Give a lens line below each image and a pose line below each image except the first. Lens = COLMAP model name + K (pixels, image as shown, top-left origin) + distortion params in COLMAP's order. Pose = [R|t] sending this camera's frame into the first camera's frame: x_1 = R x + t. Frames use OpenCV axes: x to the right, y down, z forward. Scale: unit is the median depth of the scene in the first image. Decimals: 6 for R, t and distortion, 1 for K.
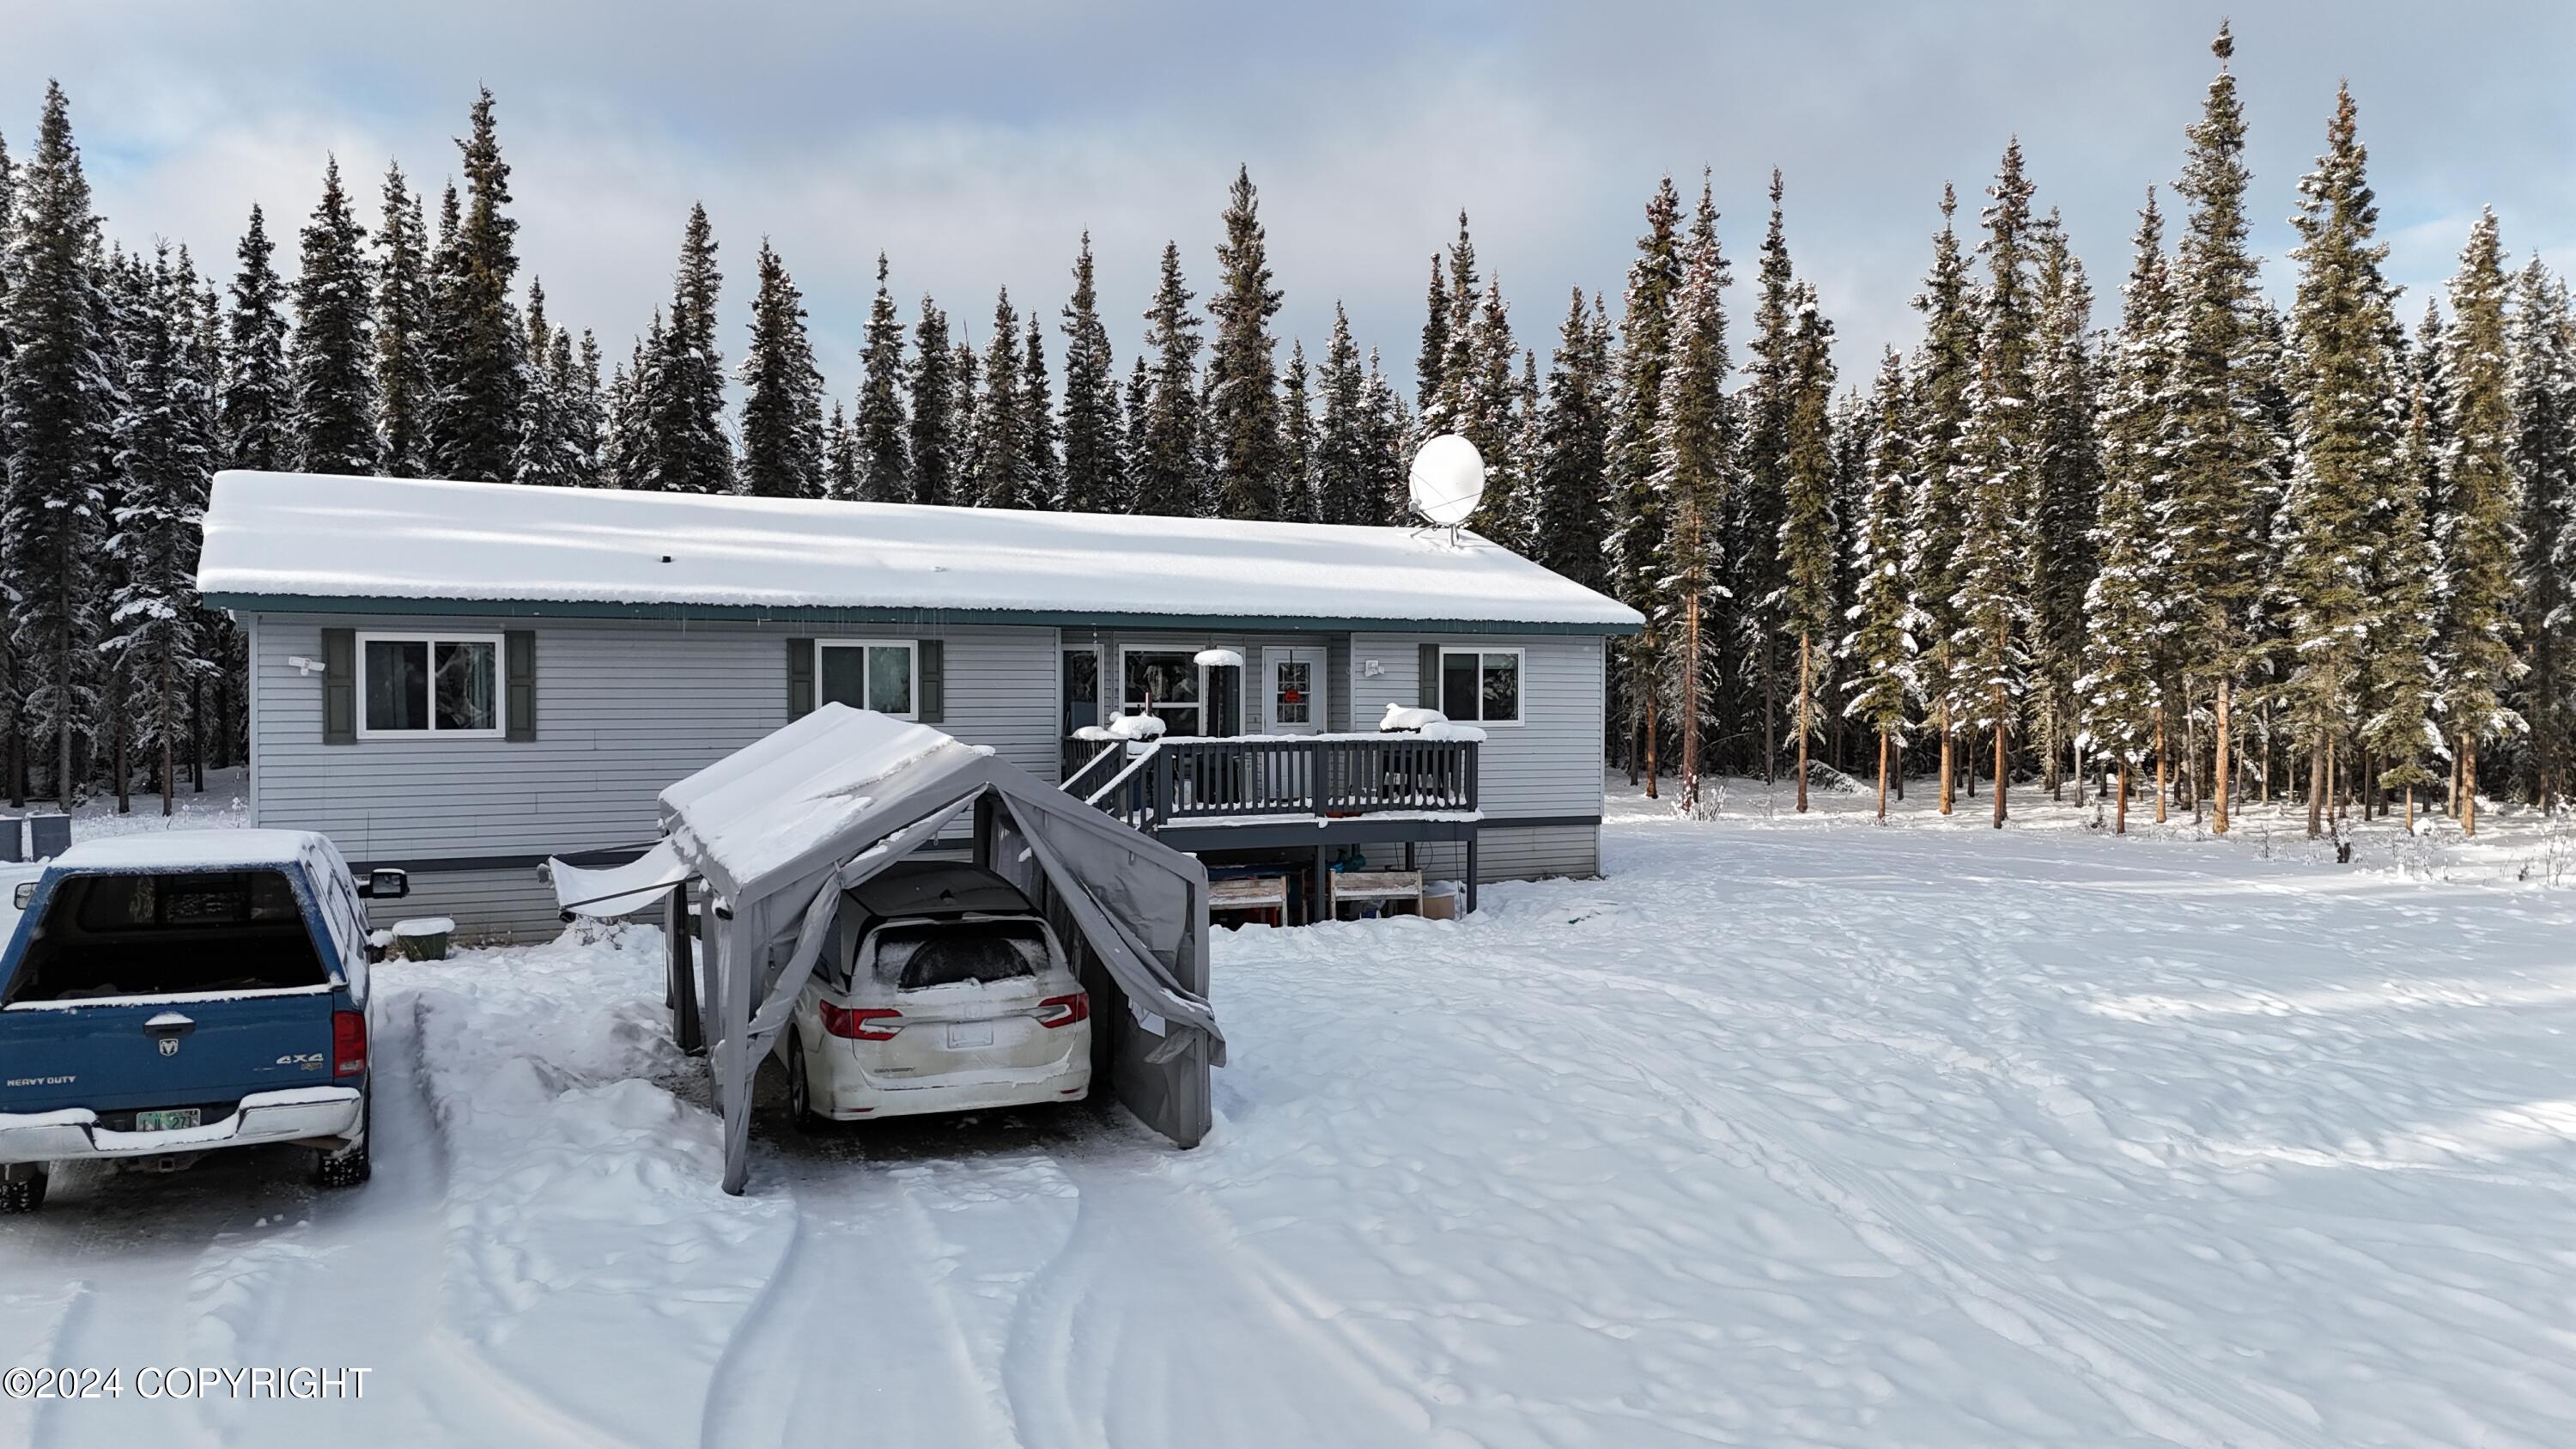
lens RADIAL K [[1882.8, 0, 1287.7], [0, 1882.8, 723.6], [0, 0, 1]] dist [0.088516, -0.090041]
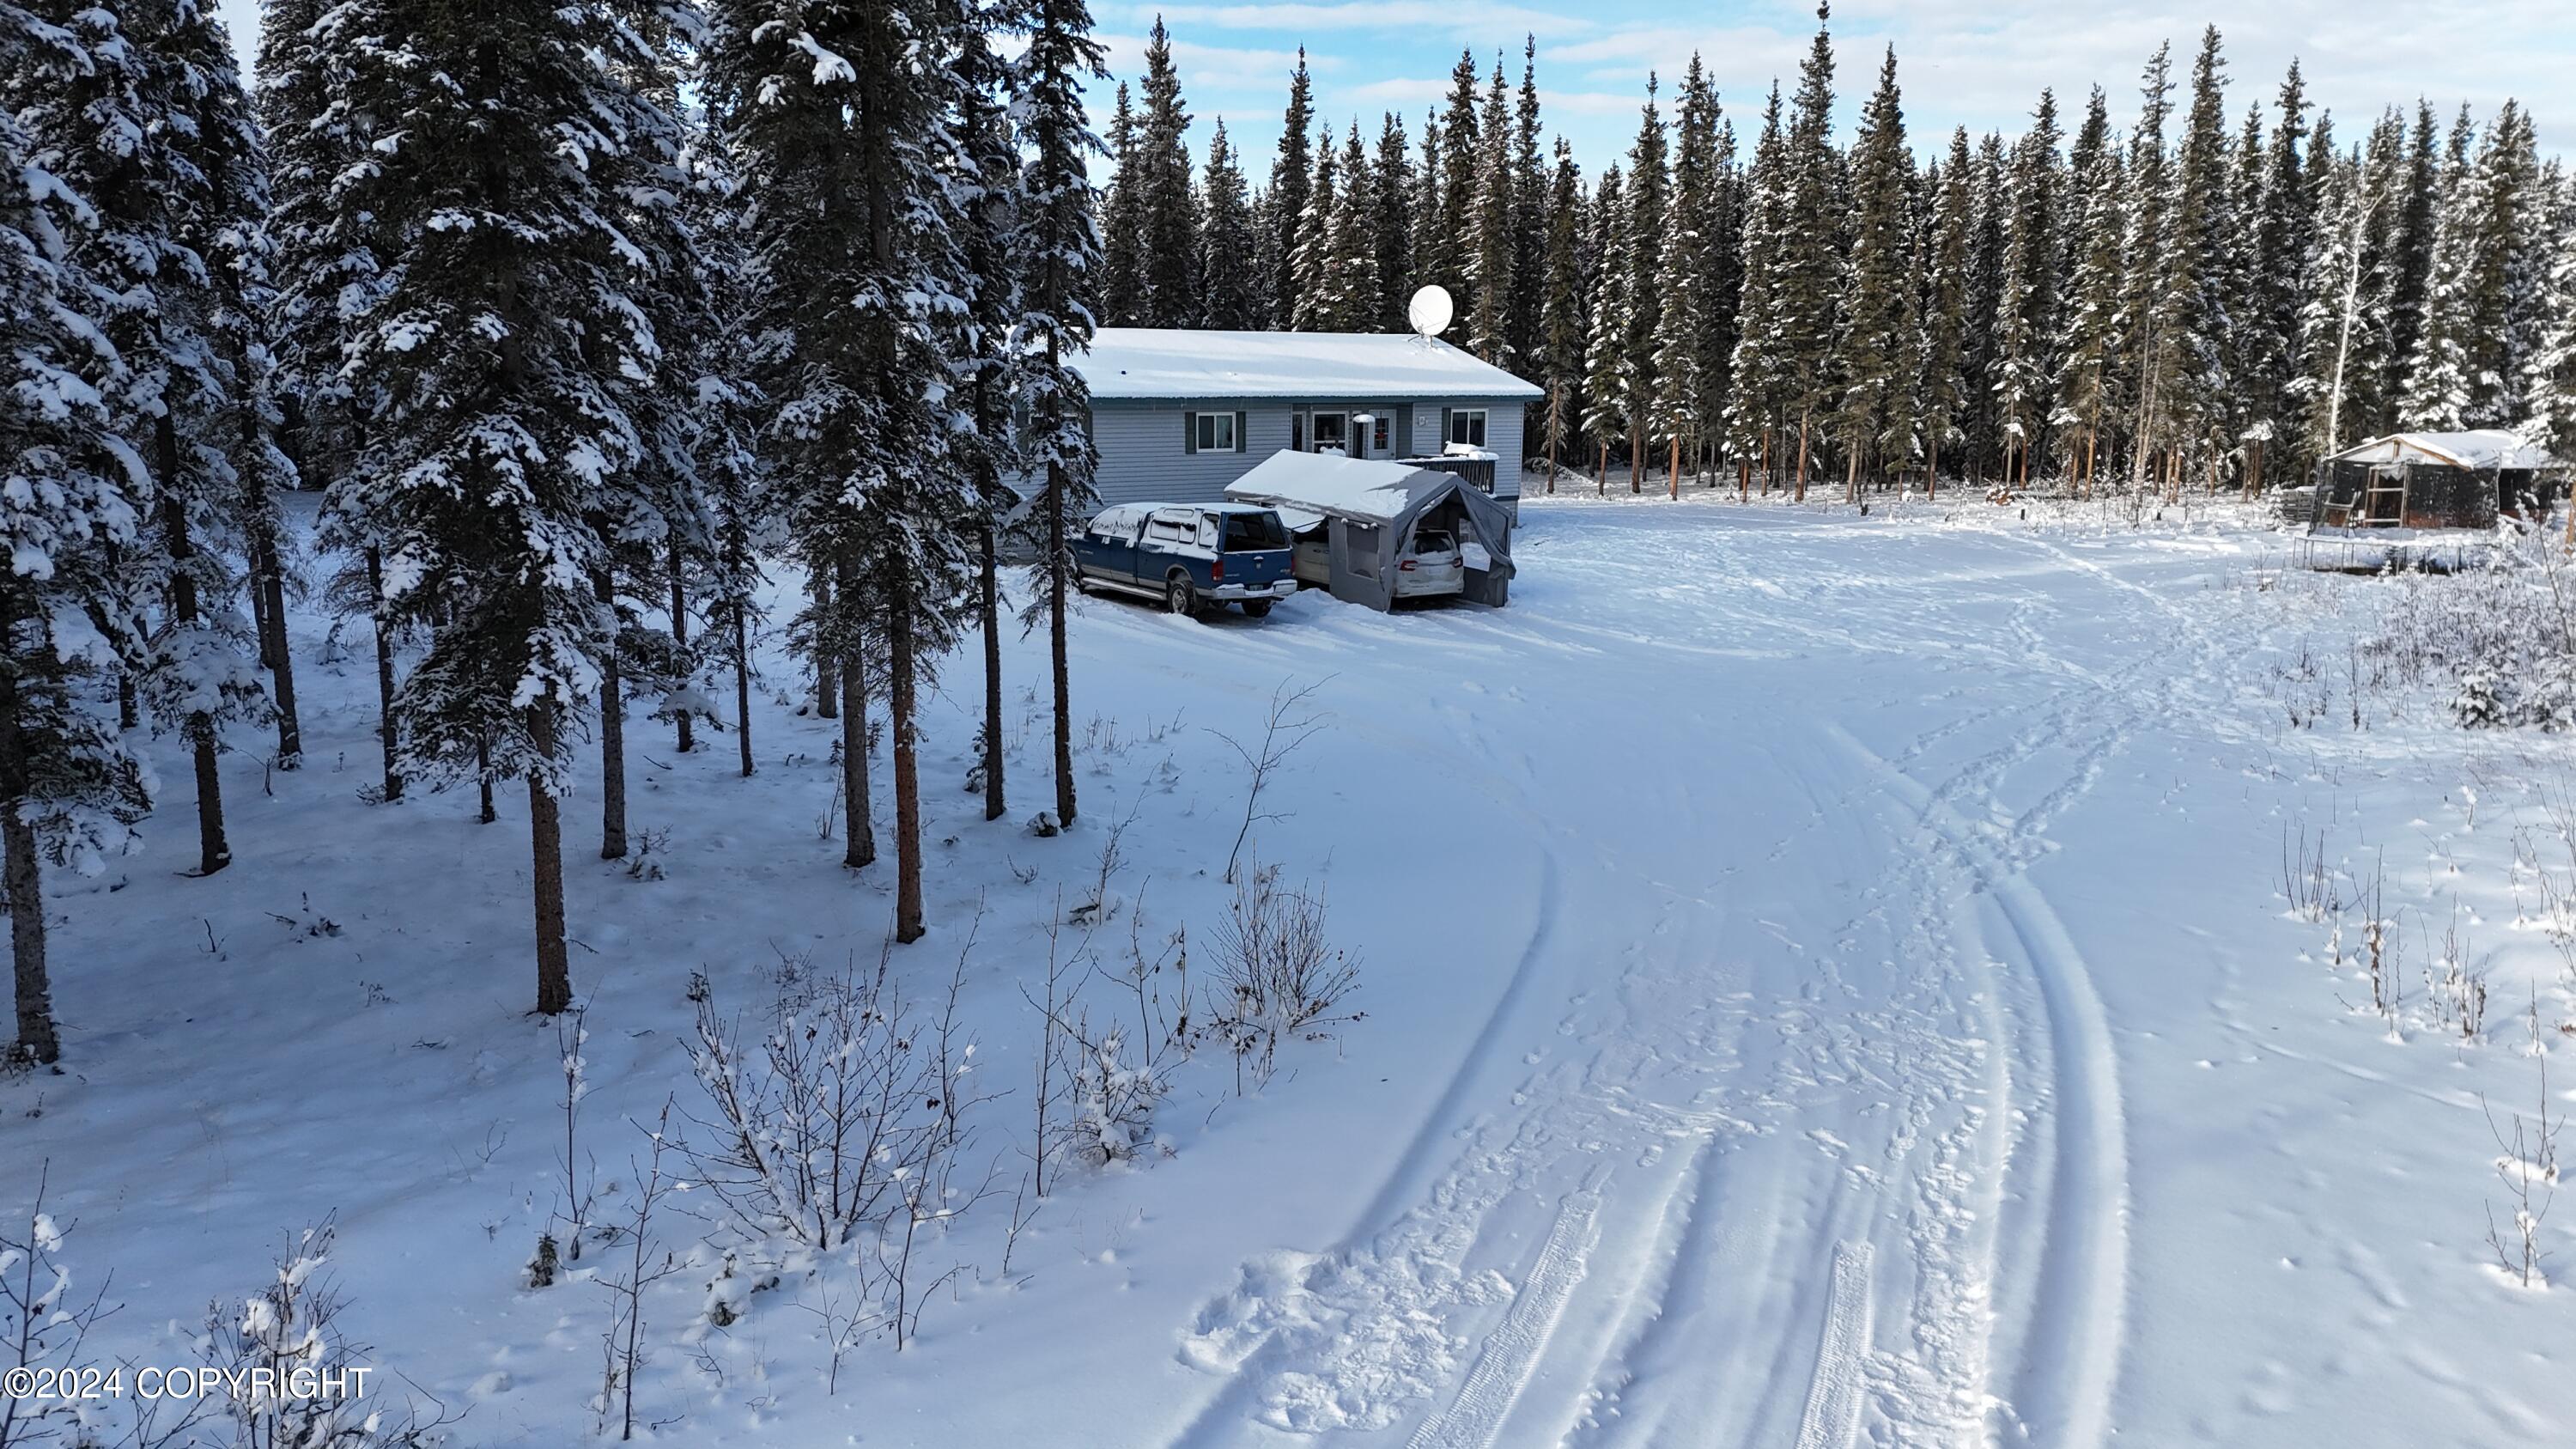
lens RADIAL K [[1882.8, 0, 1281.0], [0, 1882.8, 732.2], [0, 0, 1]] dist [0.088516, -0.090041]
pose [[0.978880, -0.034040, 0.201582, -0.309561], [-0.000676, 0.985495, 0.169701, -0.026579], [-0.204435, -0.166253, 0.964659, -0.566183]]
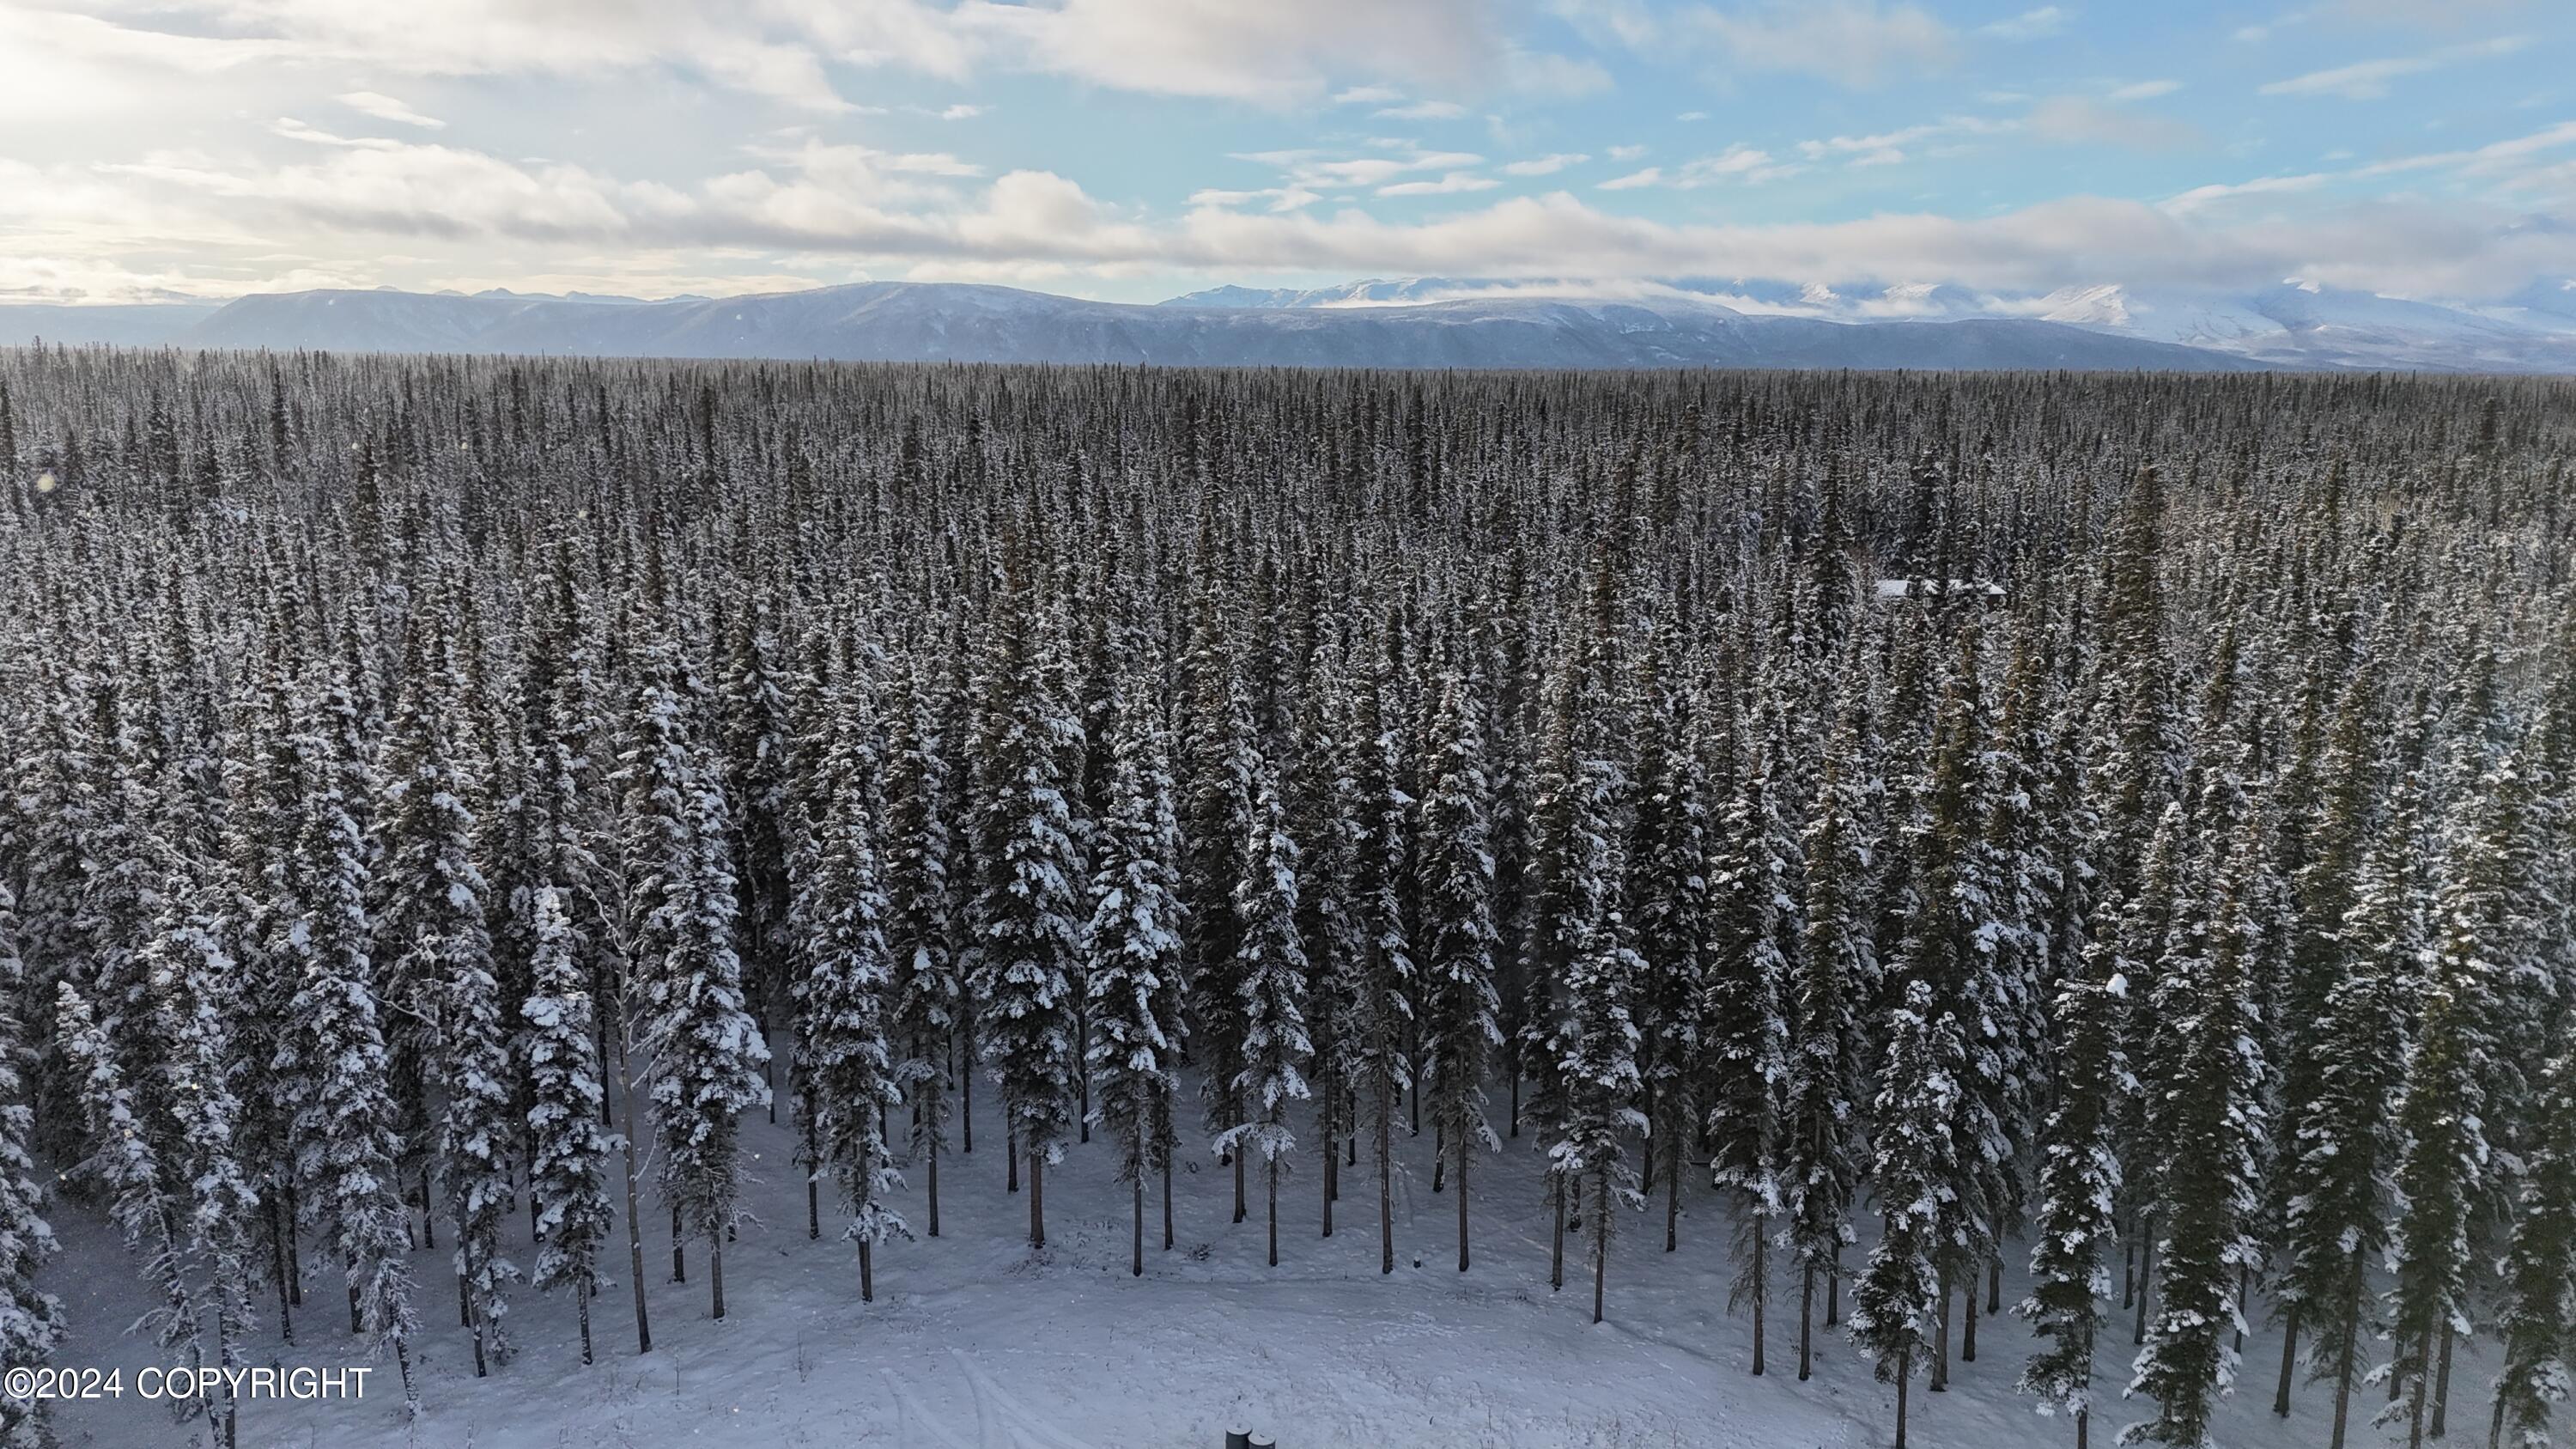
lens RADIAL K [[1882.8, 0, 1278.4], [0, 1882.8, 712.6], [0, 0, 1]] dist [0.088516, -0.090041]
pose [[0.289691, 0.178042, -0.940415, 0.337116], [-0.022427, 0.983539, 0.179298, -0.493950], [0.956858, -0.030850, 0.288915, 0.522012]]
